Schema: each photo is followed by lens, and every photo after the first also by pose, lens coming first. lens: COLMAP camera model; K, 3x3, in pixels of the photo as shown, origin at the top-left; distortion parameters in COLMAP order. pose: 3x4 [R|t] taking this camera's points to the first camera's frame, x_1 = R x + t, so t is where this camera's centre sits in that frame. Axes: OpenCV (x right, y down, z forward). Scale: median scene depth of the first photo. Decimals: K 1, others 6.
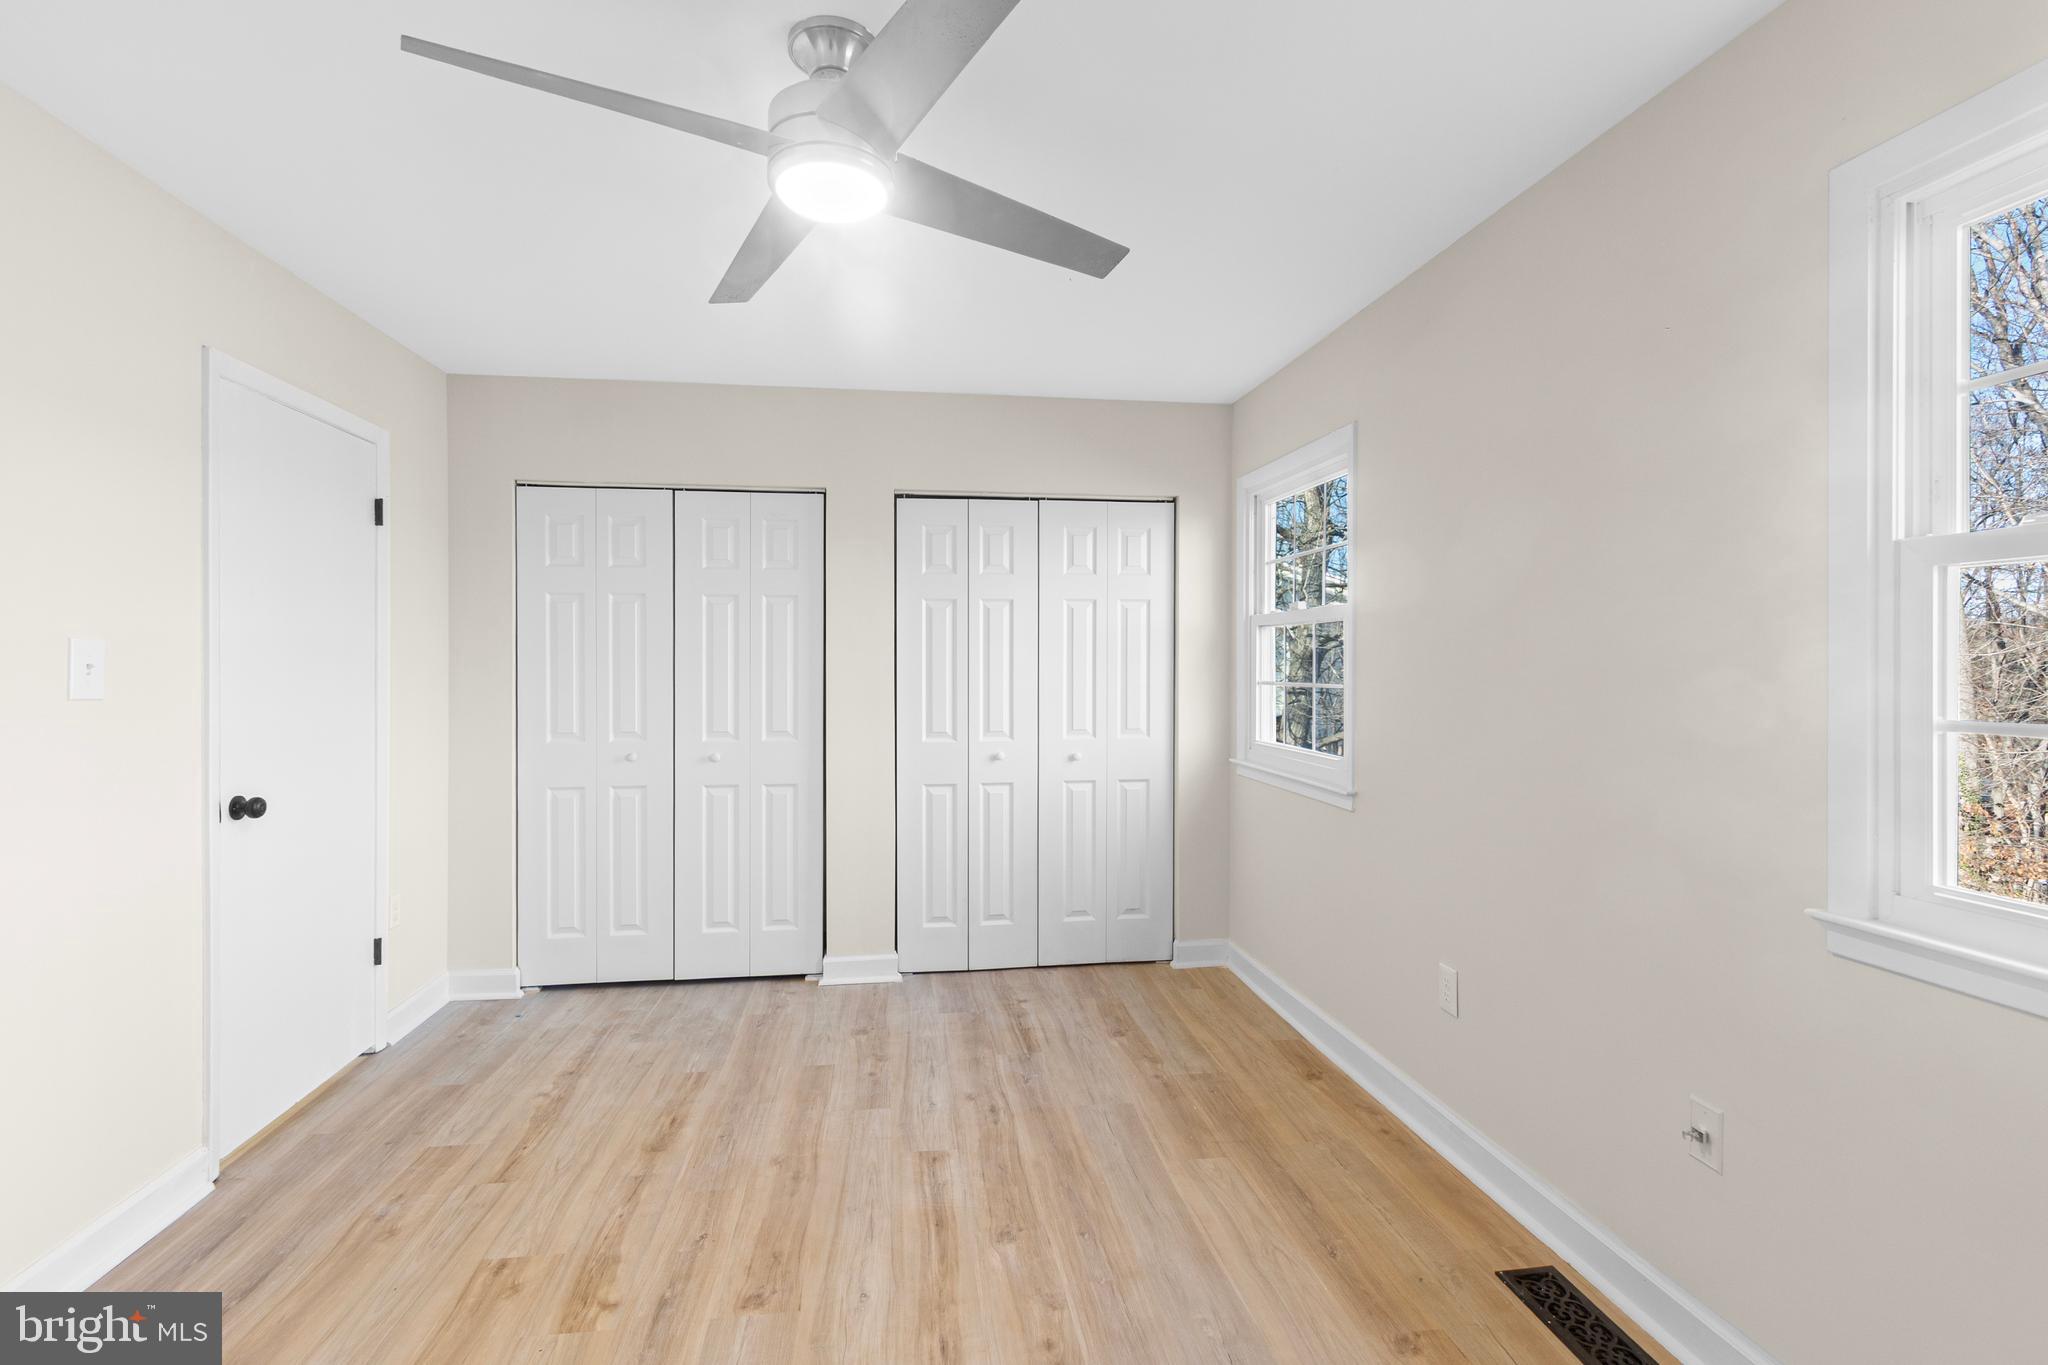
lens RADIAL K [[953.7, 0, 1003.8], [0, 953.7, 670.3], [0, 0, 1]] dist [0.009044, -0.000066]
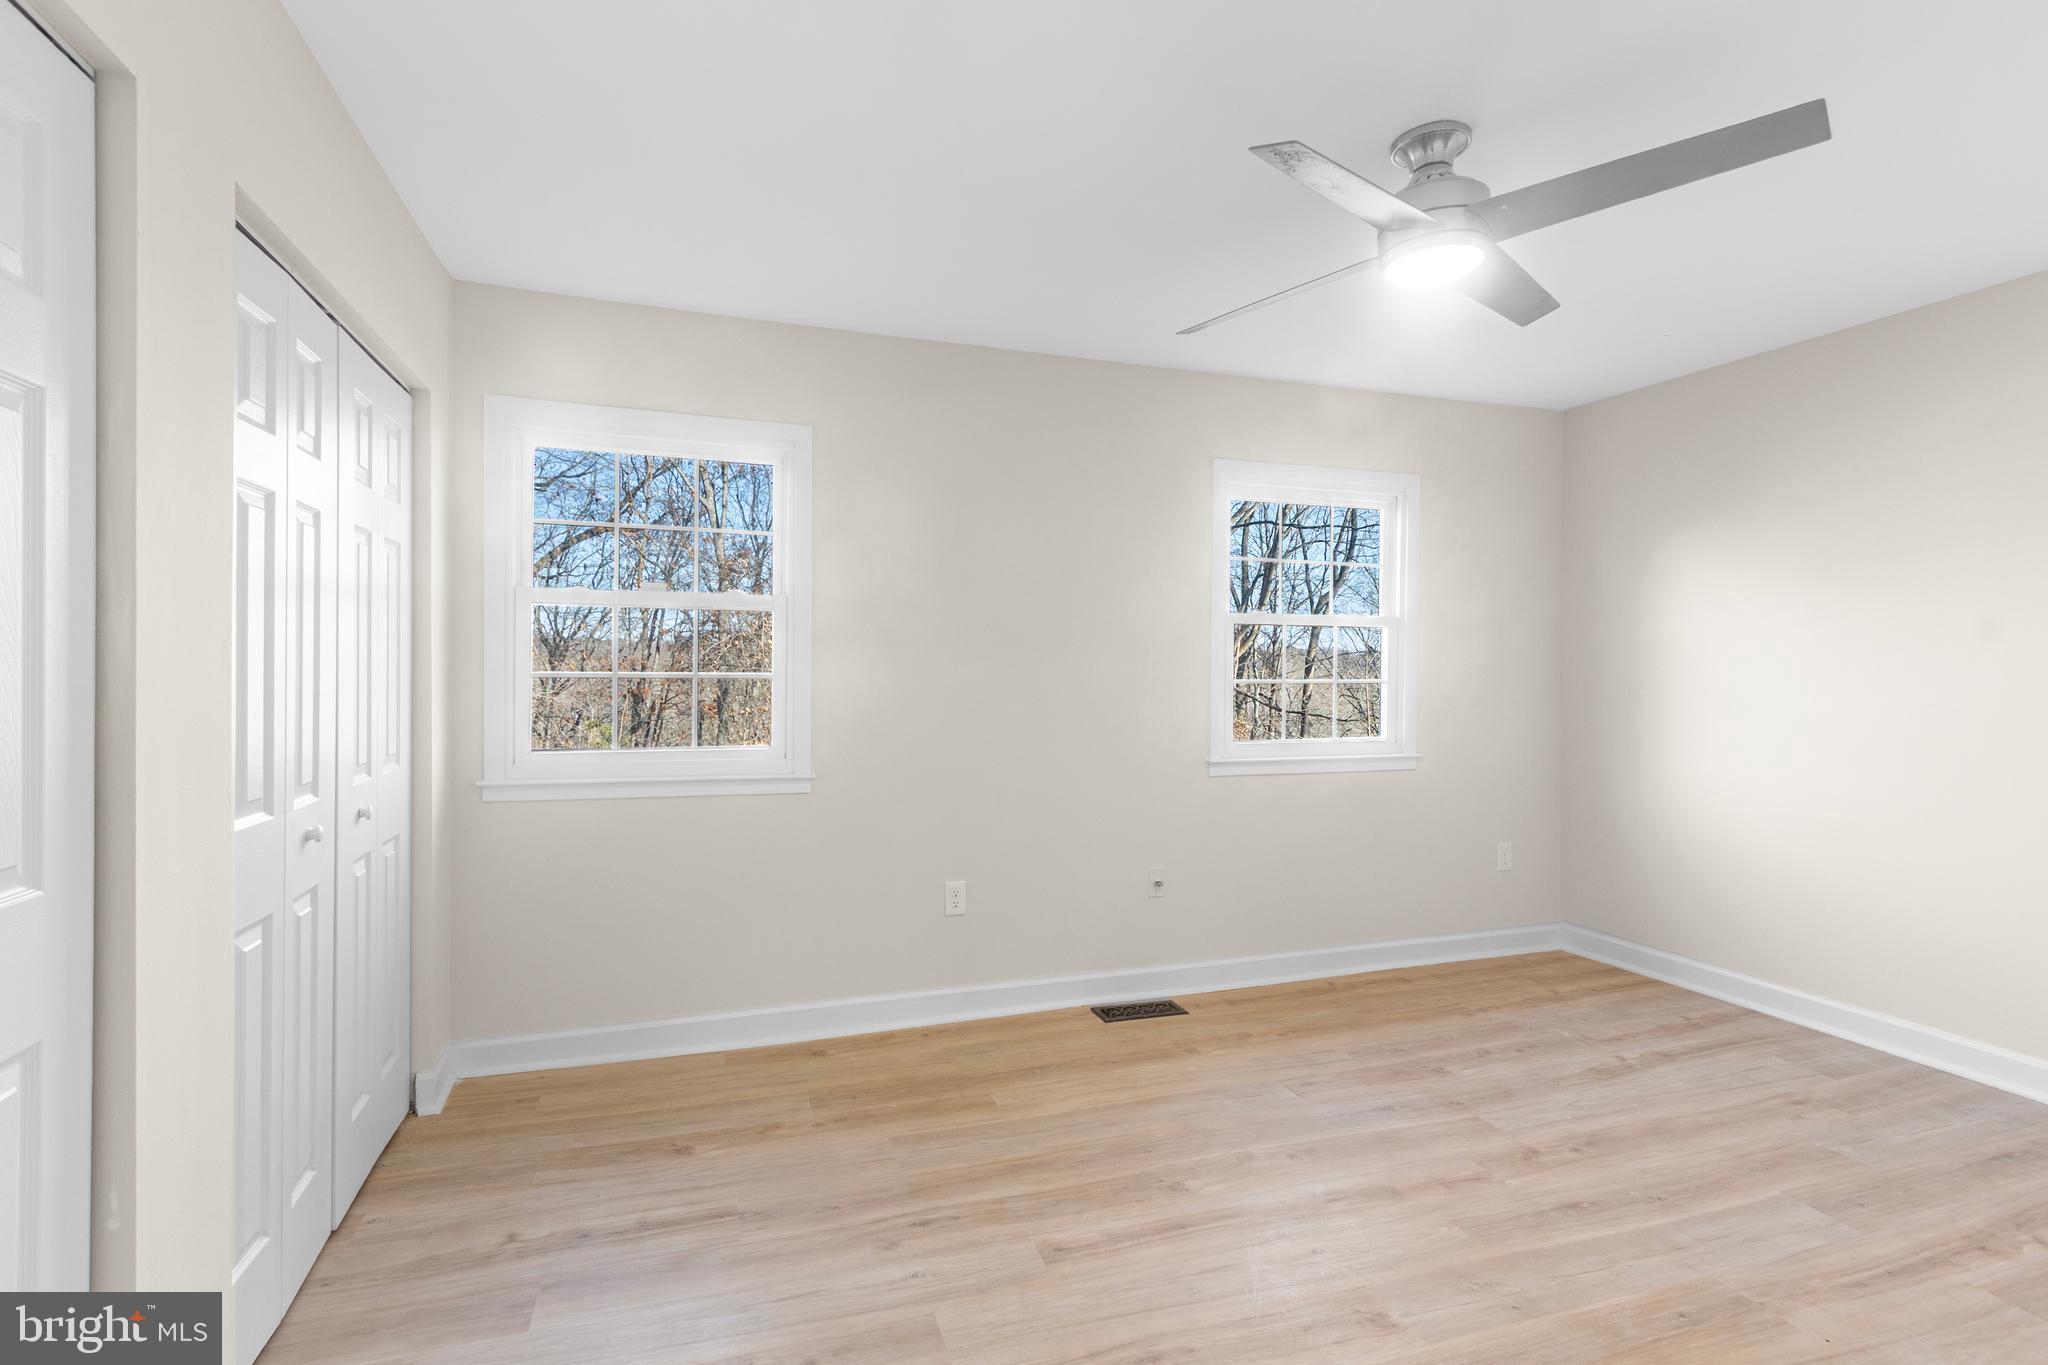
lens RADIAL K [[953.7, 0, 1003.8], [0, 953.7, 670.3], [0, 0, 1]] dist [0.009044, -0.000066]
pose [[-0.189640, -0.007132, 0.981828, -0.650436], [-0.003047, 0.999973, 0.006675, 0.004111], [-0.981849, -0.001726, -0.189656, 0.899022]]
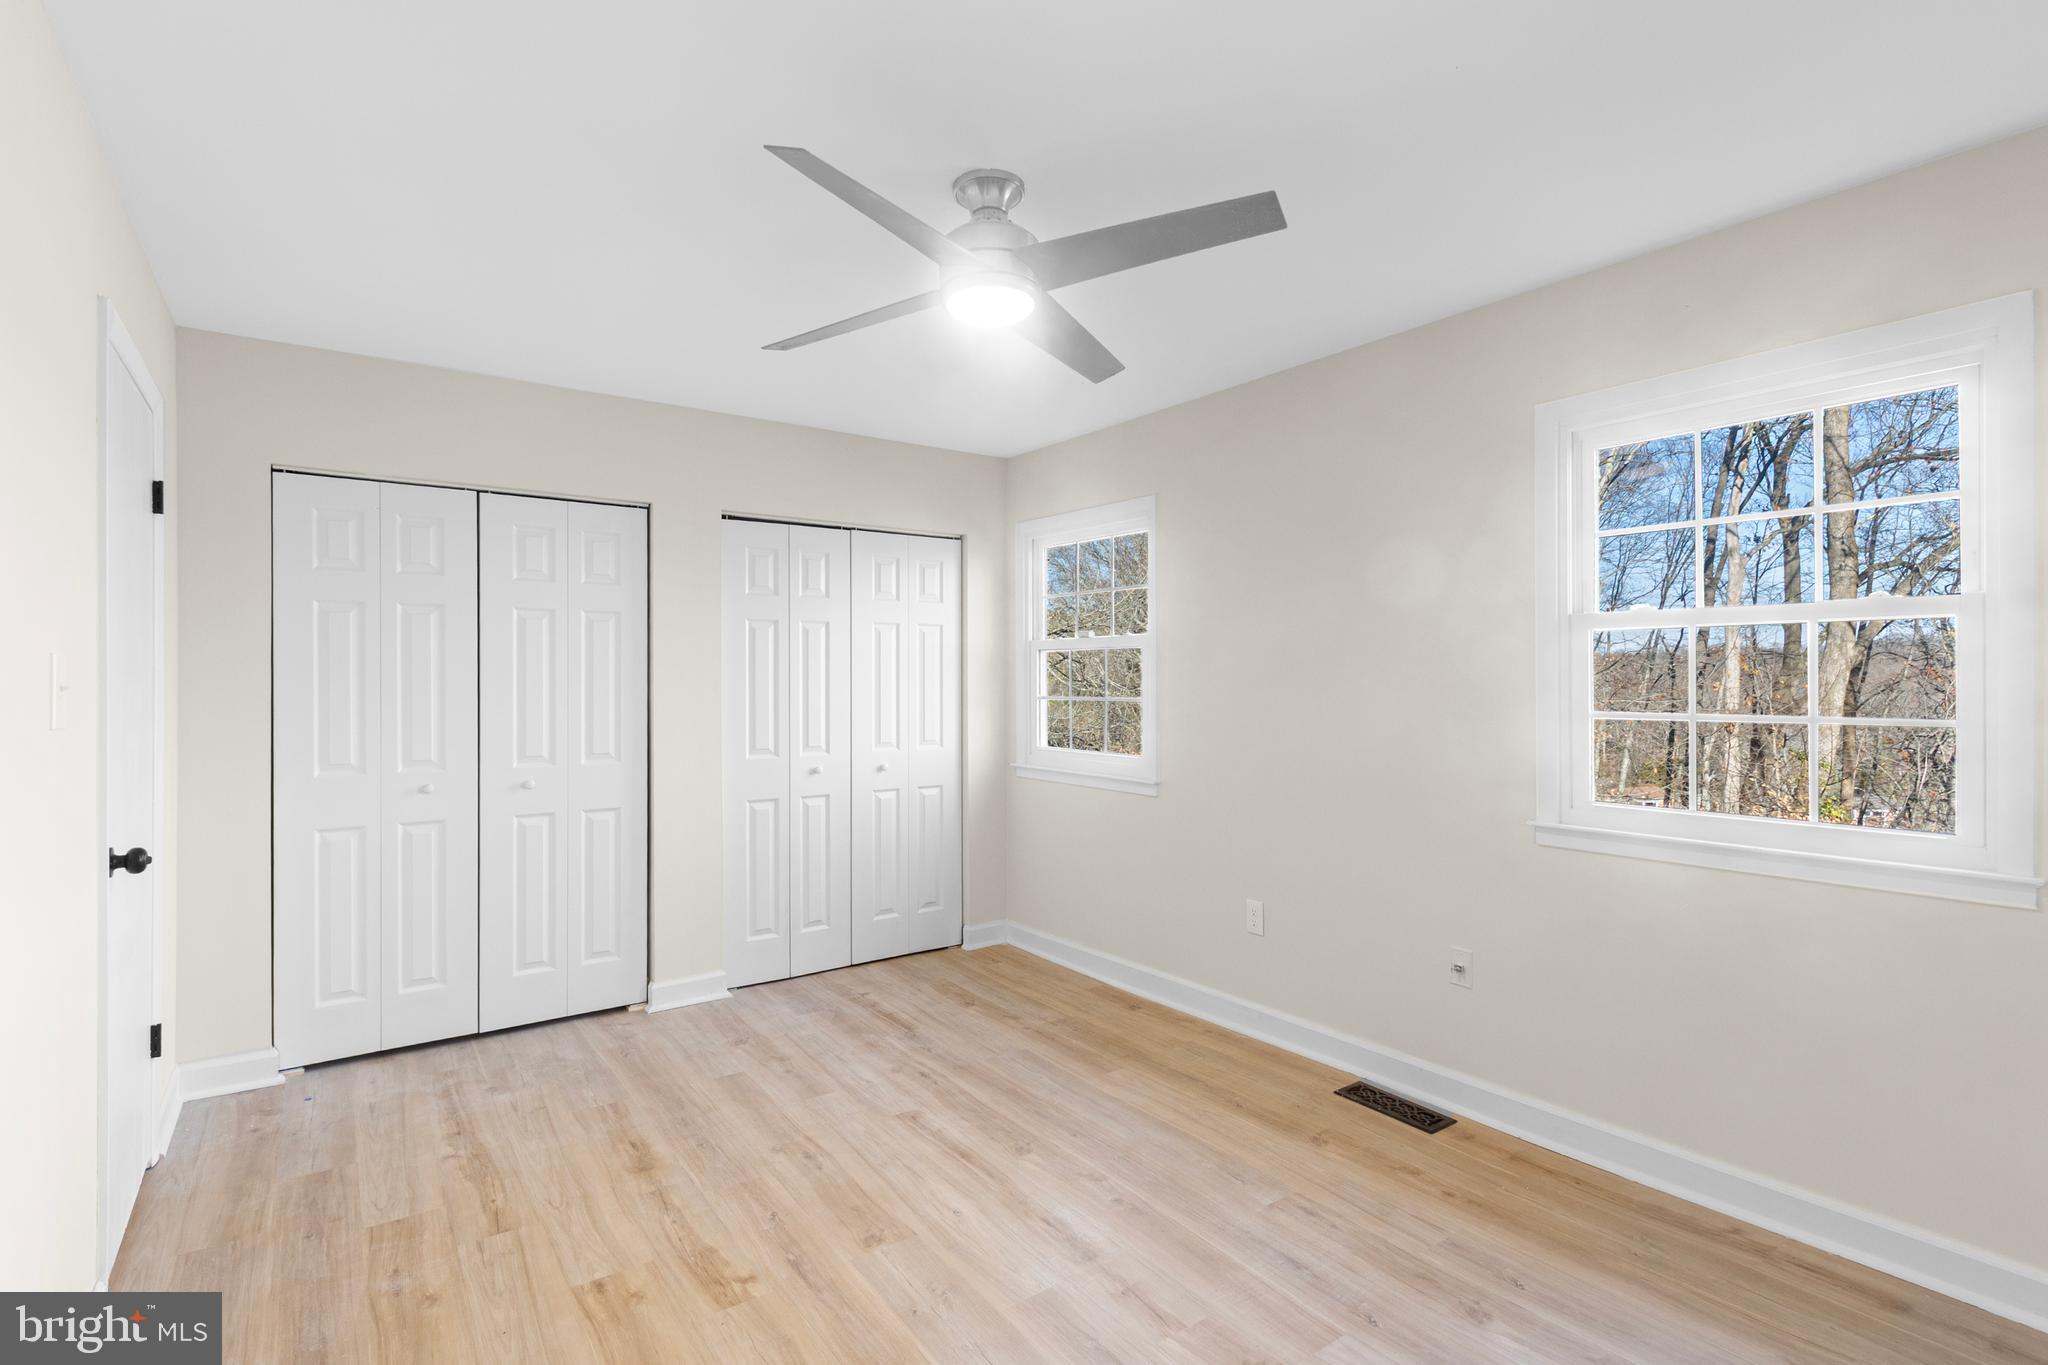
lens RADIAL K [[979.2, 0, 1012.0], [0, 979.2, 681.2], [0, 0, 1]] dist [0.009562, -0.000886]
pose [[0.884966, -0.002067, 0.465651, -0.382023], [0.005416, 0.999968, -0.005855, -0.000677], [-0.465624, 0.007704, 0.884949, -0.069936]]
